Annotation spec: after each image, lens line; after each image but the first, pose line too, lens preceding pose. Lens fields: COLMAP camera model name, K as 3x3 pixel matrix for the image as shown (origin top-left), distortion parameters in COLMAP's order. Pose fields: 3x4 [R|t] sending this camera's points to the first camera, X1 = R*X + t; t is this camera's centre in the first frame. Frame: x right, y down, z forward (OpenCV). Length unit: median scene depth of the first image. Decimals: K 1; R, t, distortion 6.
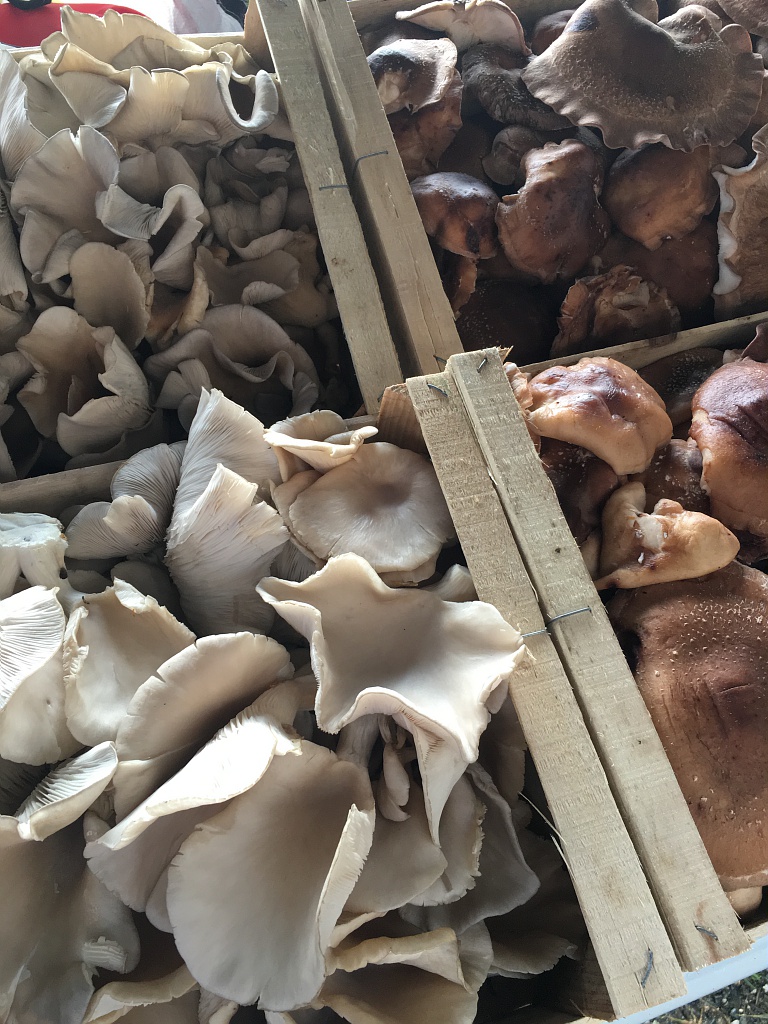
lens RADIAL K [[865.6, 0, 384.0], [0, 865.6, 512.0], [0, 0, 1]] dist [0.080549, -0.119233]
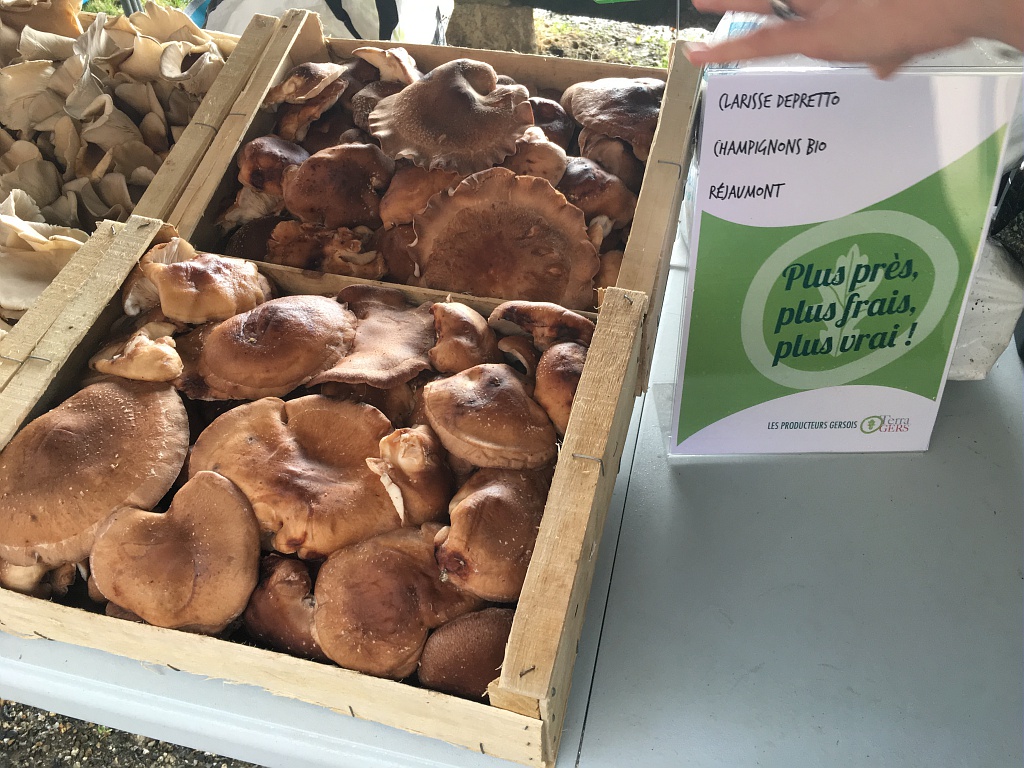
lens RADIAL K [[865.6, 0, 515.6], [0, 865.6, 384.9], [0, 0, 1]] dist [0.080549, -0.119233]
pose [[0.838606, 0.343025, -0.423171, 1.241130], [-0.428722, 0.894854, -0.124232, -0.007220], [0.336062, 0.285605, 0.897492, -0.067503]]
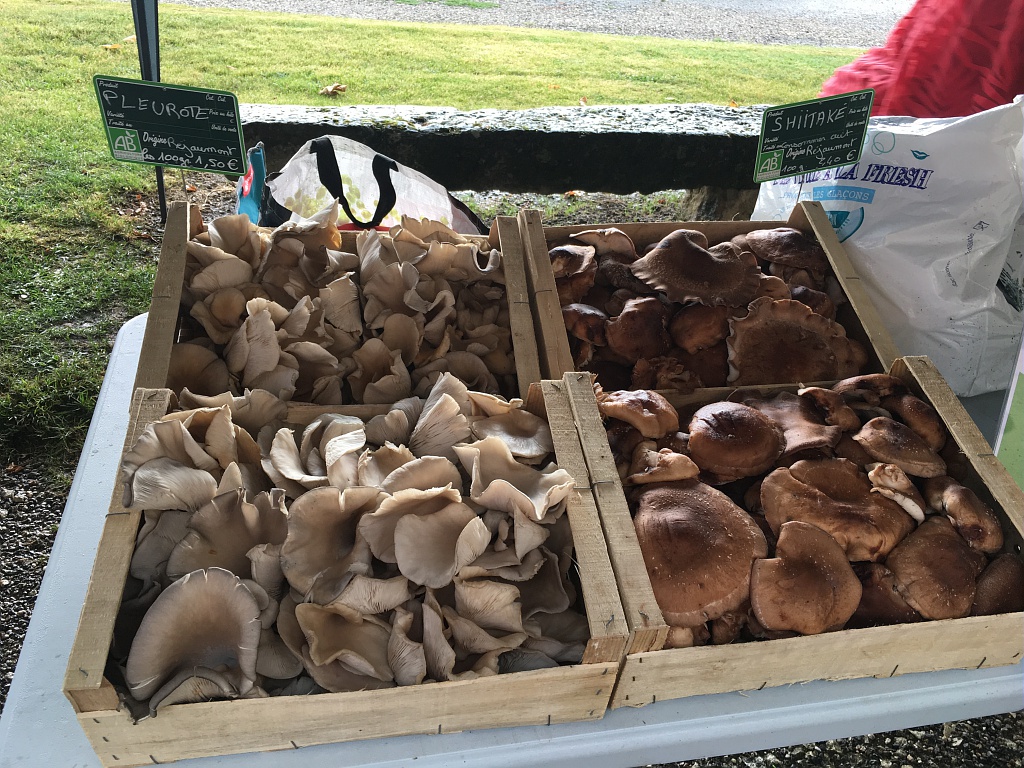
lens RADIAL K [[865.6, 0, 515.6], [0, 865.6, 384.9], [0, 0, 1]] dist [0.080549, -0.119233]
pose [[0.988590, 0.099966, -0.112677, 0.170349], [-0.135279, 0.918219, -0.372254, 0.533201], [0.066249, 0.383249, 0.921266, -0.734401]]
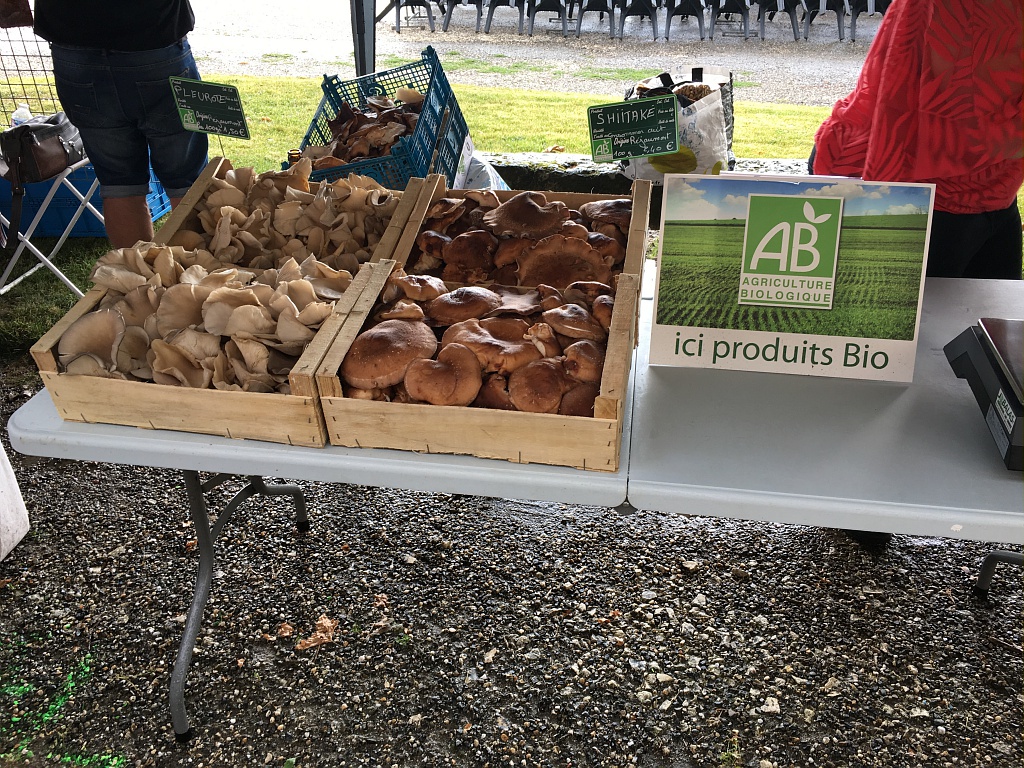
lens RADIAL K [[860.5, 0, 512.0], [0, 860.5, 384.0], [0, 0, 1]] dist [0.043569, 0.000550]
pose [[0.878409, 0.194973, -0.436329, 1.694446], [-0.370999, 0.853721, -0.365404, 1.015672], [0.301260, 0.482851, 0.822251, -1.032571]]
